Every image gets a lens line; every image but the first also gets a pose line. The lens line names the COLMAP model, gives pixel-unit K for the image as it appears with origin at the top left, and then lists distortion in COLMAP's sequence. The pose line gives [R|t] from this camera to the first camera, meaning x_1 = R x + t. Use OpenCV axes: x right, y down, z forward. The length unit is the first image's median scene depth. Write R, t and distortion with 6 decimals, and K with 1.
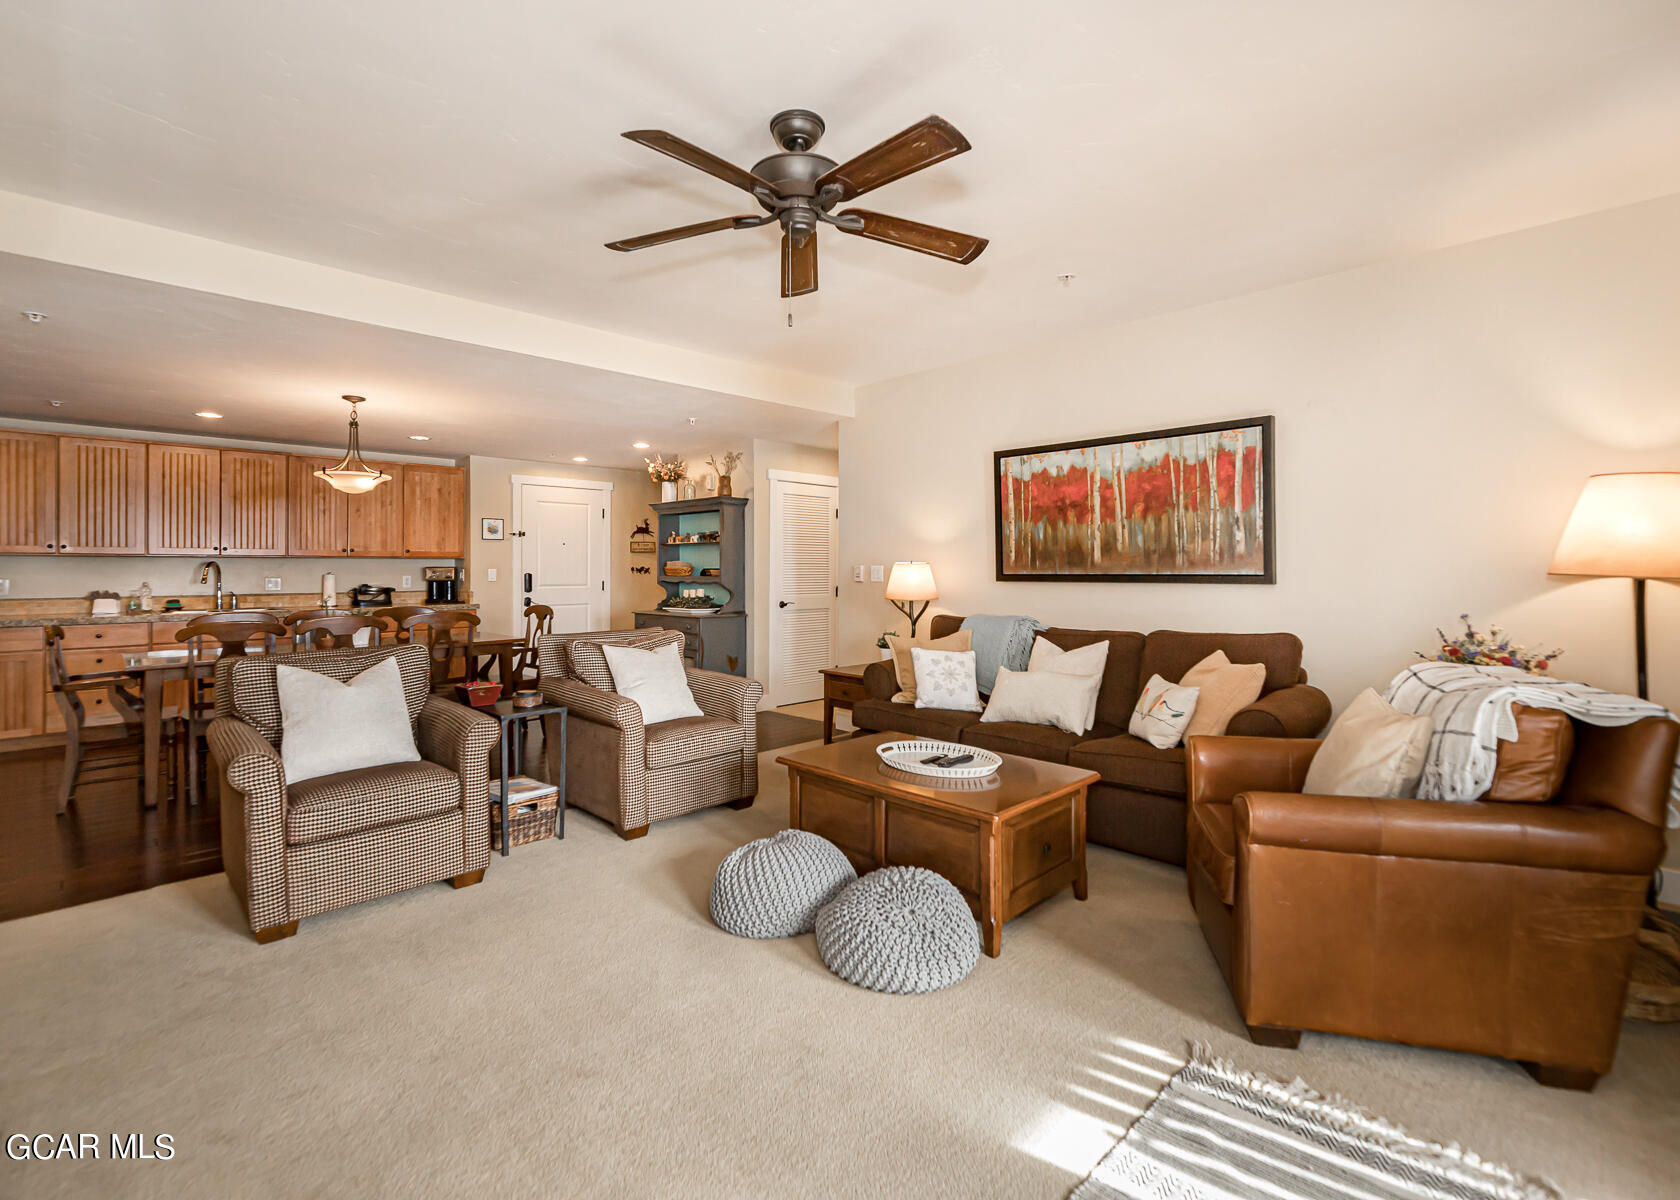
lens RADIAL K [[764.8, 0, 829.2], [0, 764.8, 566.2], [0, 0, 1]] dist [-0.001066, -0.000088]
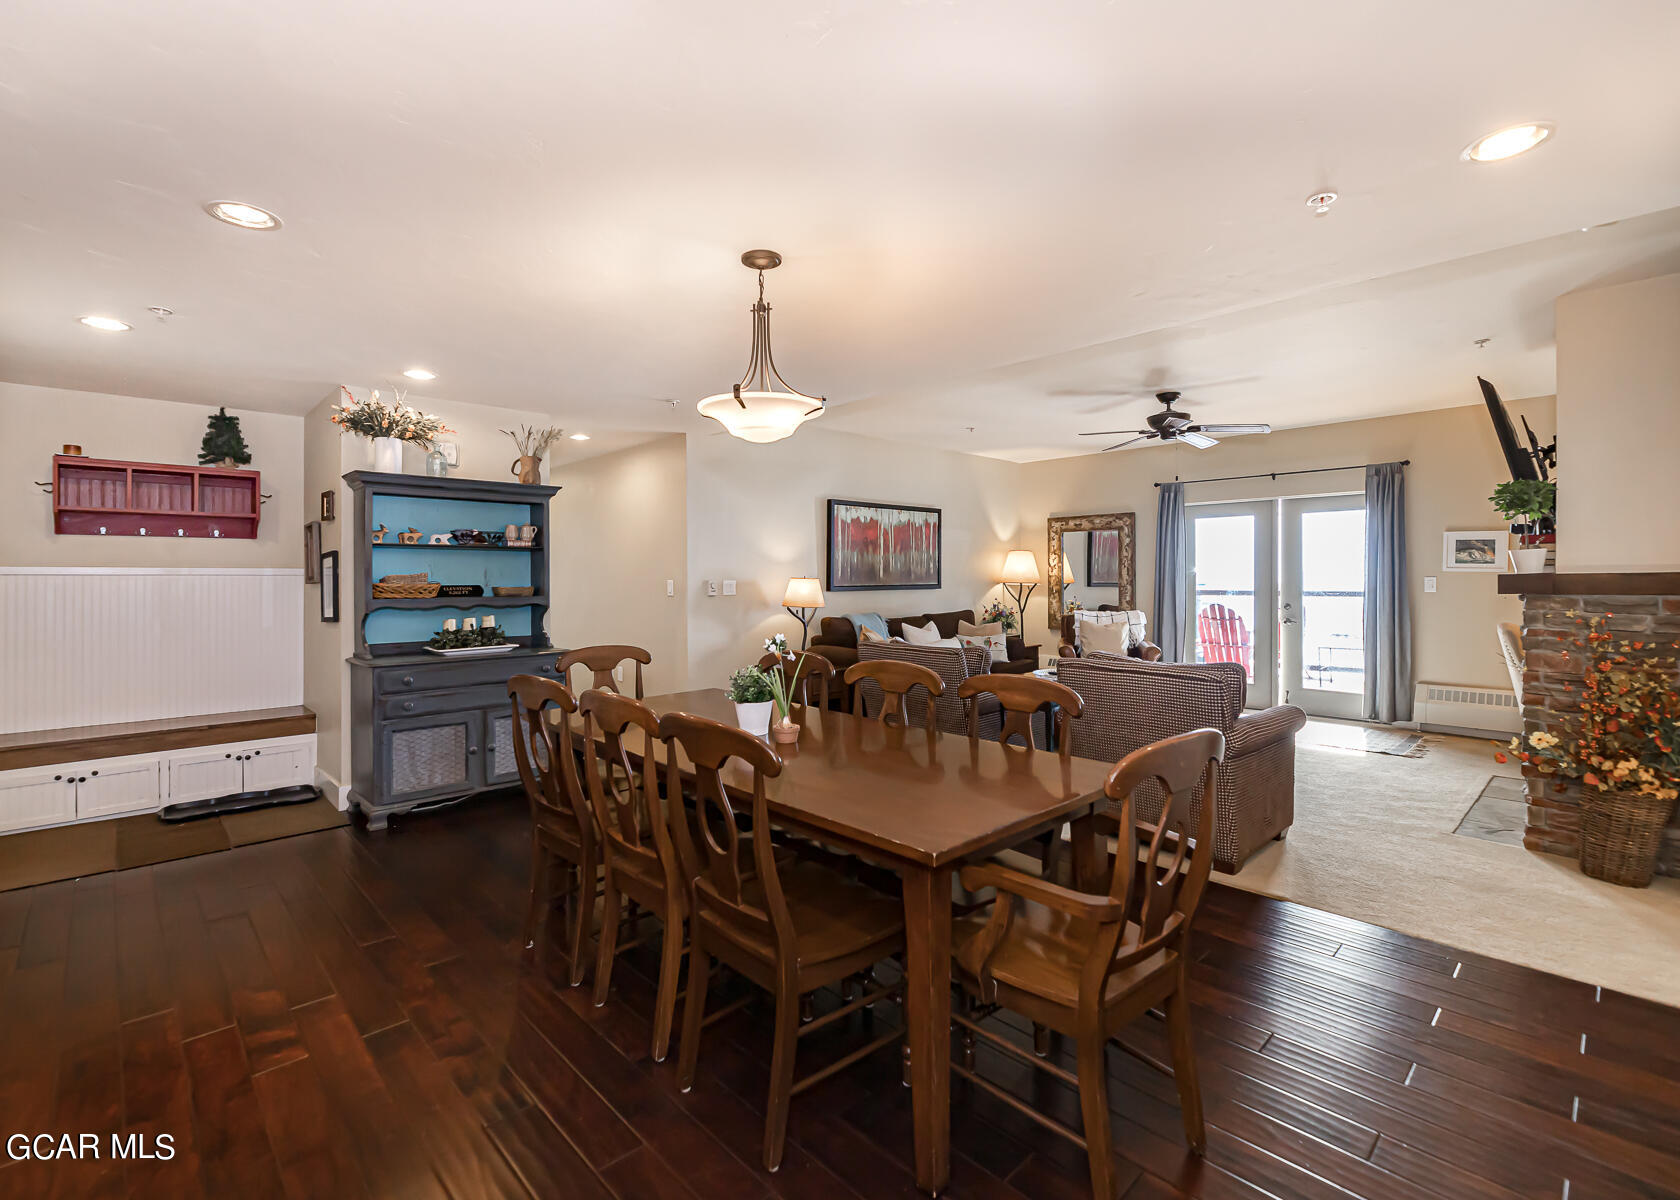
lens RADIAL K [[778.1, 0, 839.4], [0, 778.1, 574.5], [0, 0, 1]] dist [0.003650, 0.000335]
pose [[0.009558, 0.006566, 0.999933, -1.017516], [0.001629, 0.999977, -0.006582, -0.001714], [-0.999953, 0.001692, 0.009547, 0.820571]]
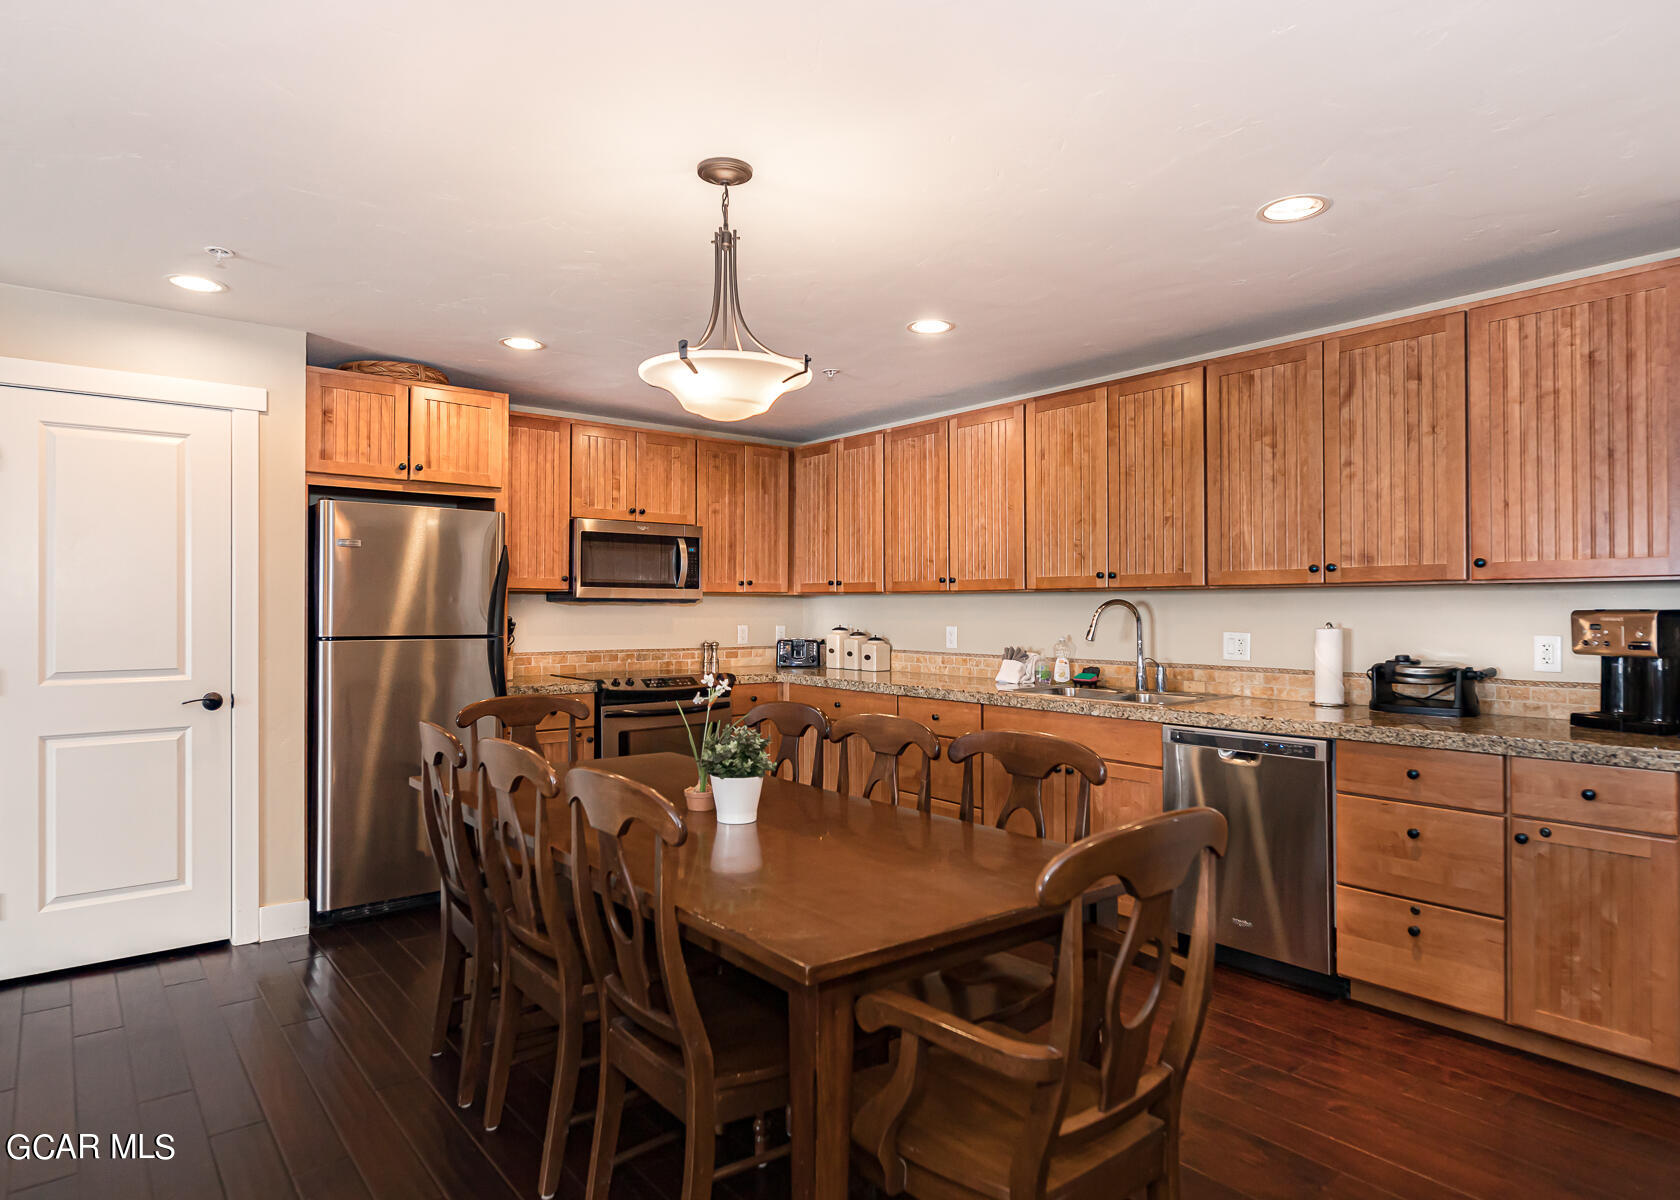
lens RADIAL K [[967.9, 0, 825.7], [0, 967.9, 602.9], [0, 0, 1]] dist [-0.000696, -0.001103]
pose [[-0.100415, -0.004884, -0.994934, -0.129008], [0.003507, 0.999980, -0.005263, -0.001345], [0.994940, -0.004018, -0.100395, 0.967394]]
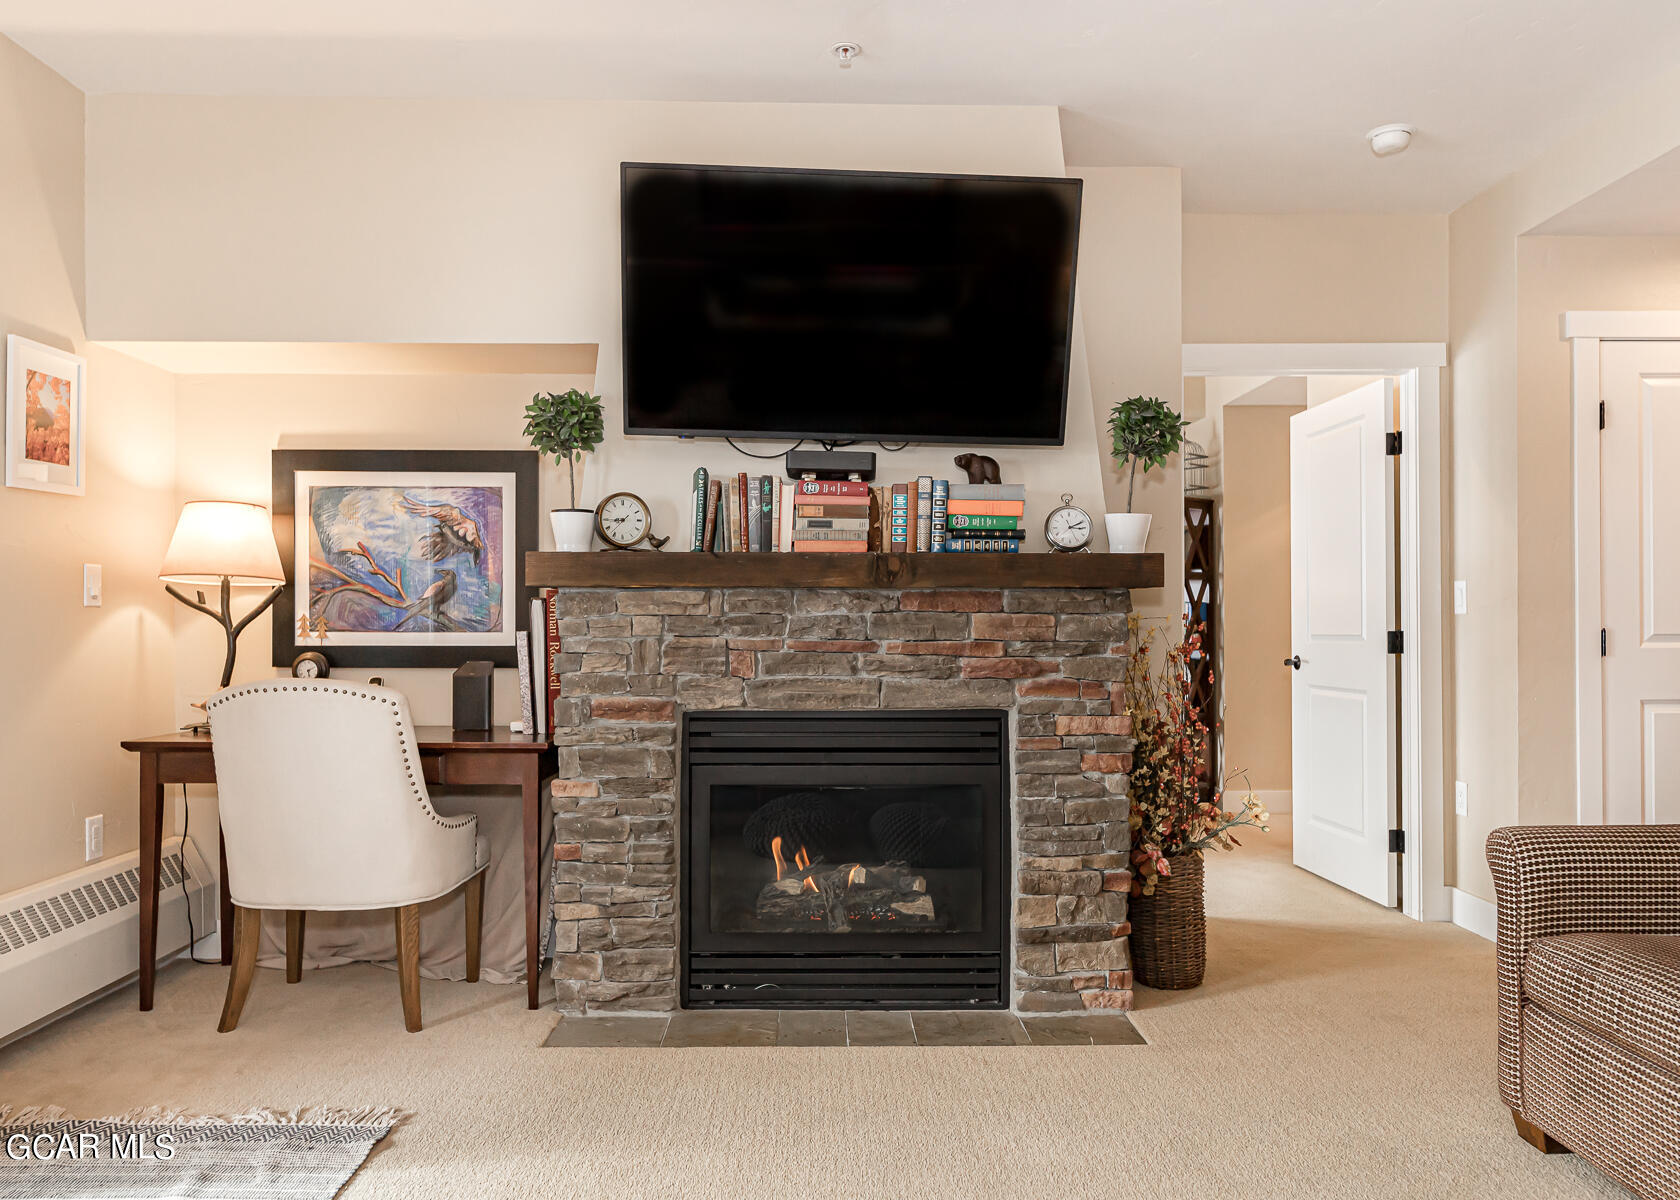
lens RADIAL K [[1196.1, 0, 836.8], [0, 1196.1, 624.7], [0, 0, 1]] dist [-0.000587, 0.000294]
pose [[-0.686658, 0.001743, -0.726978, 0.169048], [0.005088, 0.999984, -0.002408, 0.030300], [0.726962, -0.005353, -0.686656, 0.570966]]
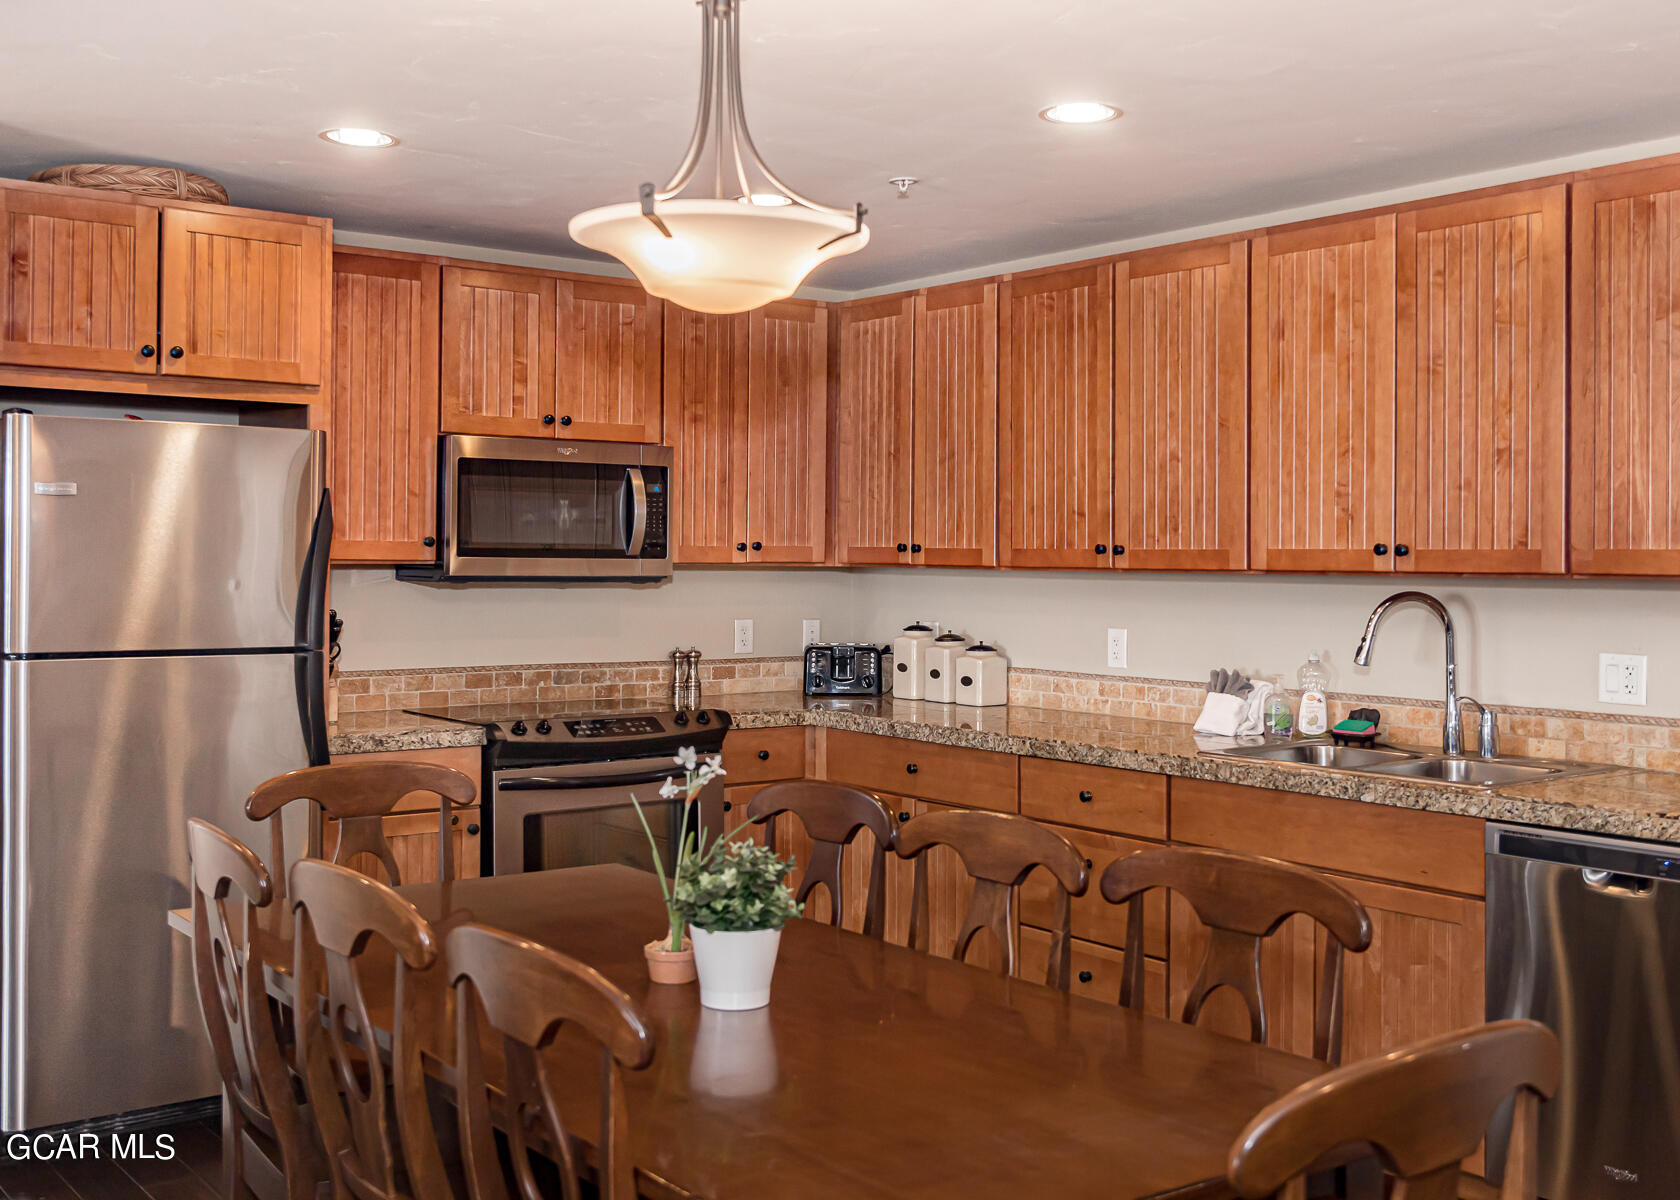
lens RADIAL K [[1777.9, 0, 865.9], [0, 1777.9, 566.5], [0, 0, 1]] dist [-0.009620, 0.003162]
pose [[-0.116190, 0.005185, -0.993213, -0.102668], [-0.002402, 0.999982, 0.005501, -0.021816], [0.993224, 0.003025, -0.116176, 0.971033]]
